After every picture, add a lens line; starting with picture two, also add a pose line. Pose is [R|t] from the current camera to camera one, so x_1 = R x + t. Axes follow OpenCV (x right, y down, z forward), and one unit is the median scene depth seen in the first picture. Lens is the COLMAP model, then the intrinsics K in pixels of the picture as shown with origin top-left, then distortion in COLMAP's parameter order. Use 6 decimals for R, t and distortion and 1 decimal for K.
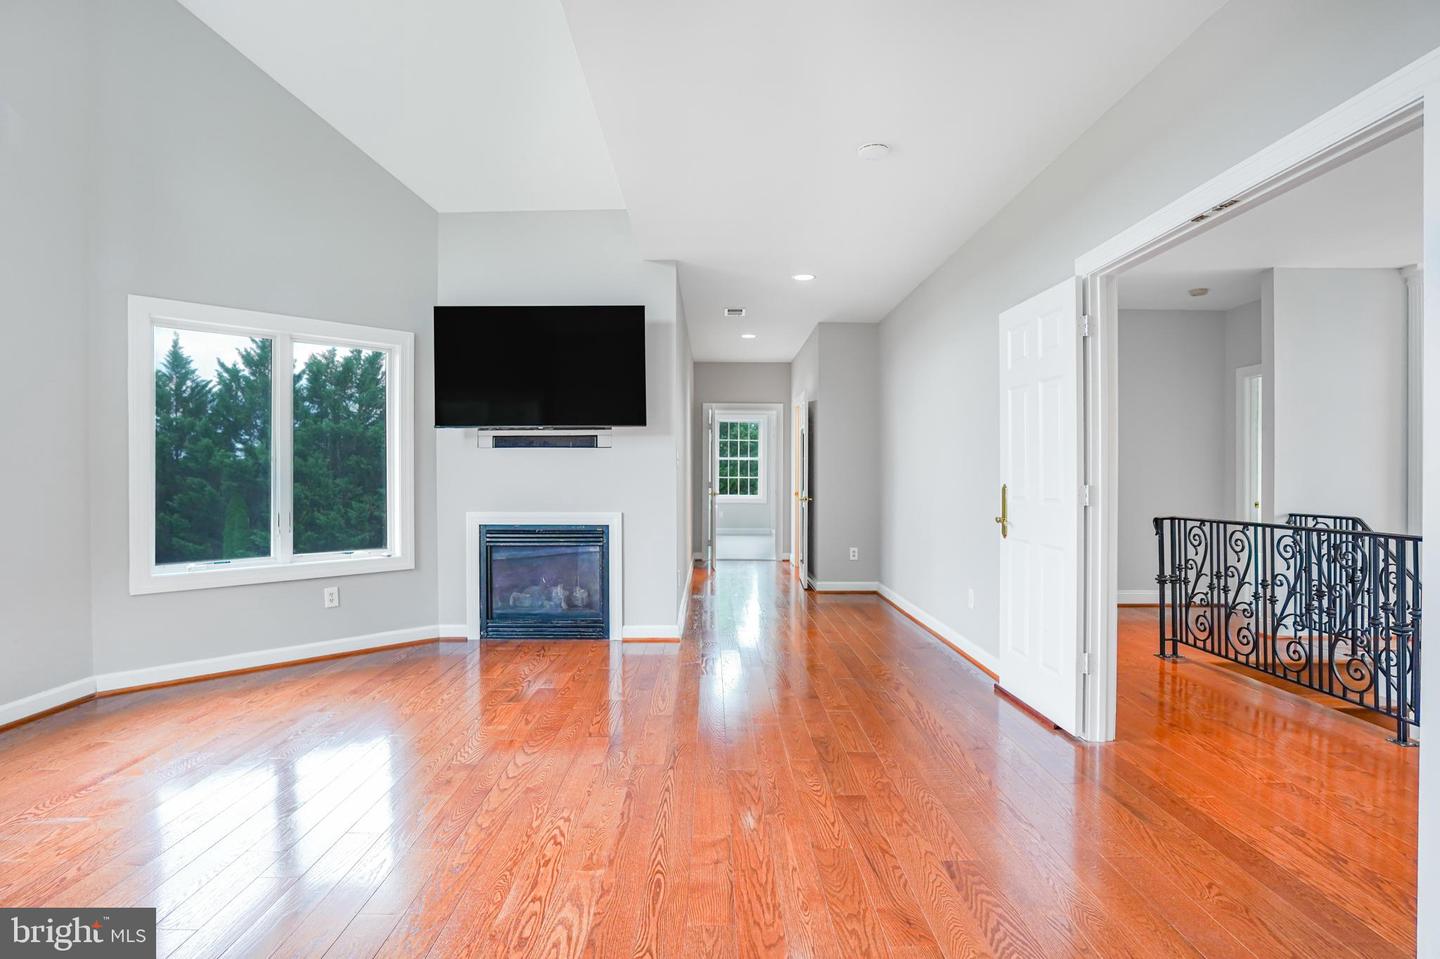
lens RADIAL K [[697.4, 0, 720.0], [0, 697.4, 479.5], [0, 0, 1]] dist [-0.023793, 0.000358]
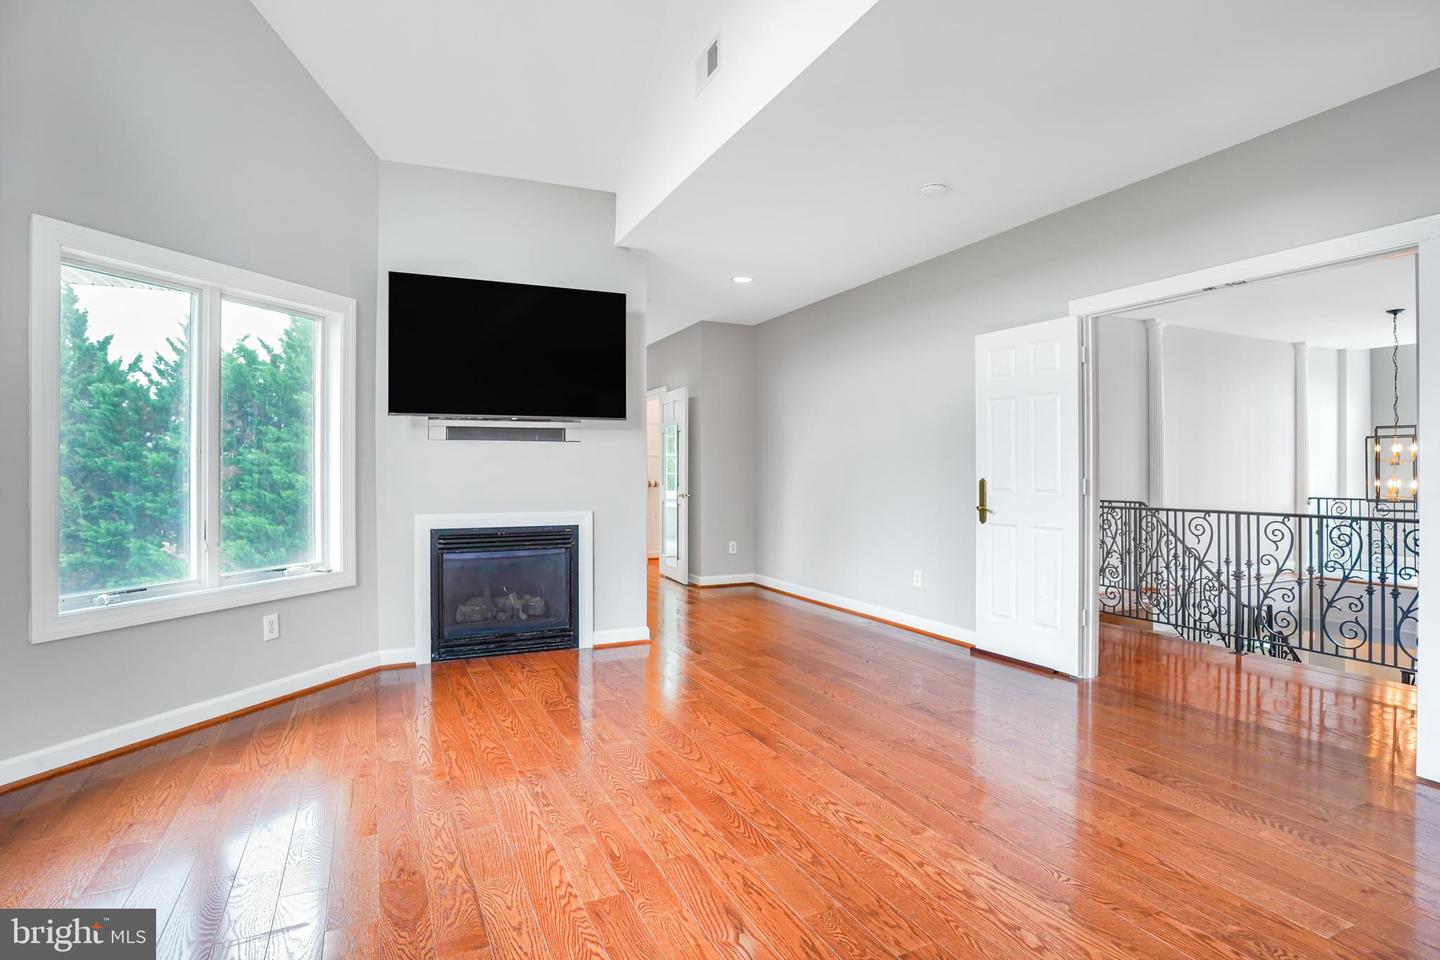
lens RADIAL K [[725.6, 0, 719.4], [0, 725.6, 471.2], [0, 0, 1]] dist [-0.041834, 0.010013]
pose [[0.909272, -0.001077, 0.416202, -0.400839], [0.004097, 0.999971, -0.006362, 0.000498], [-0.416183, 0.007490, 0.909250, 0.044119]]
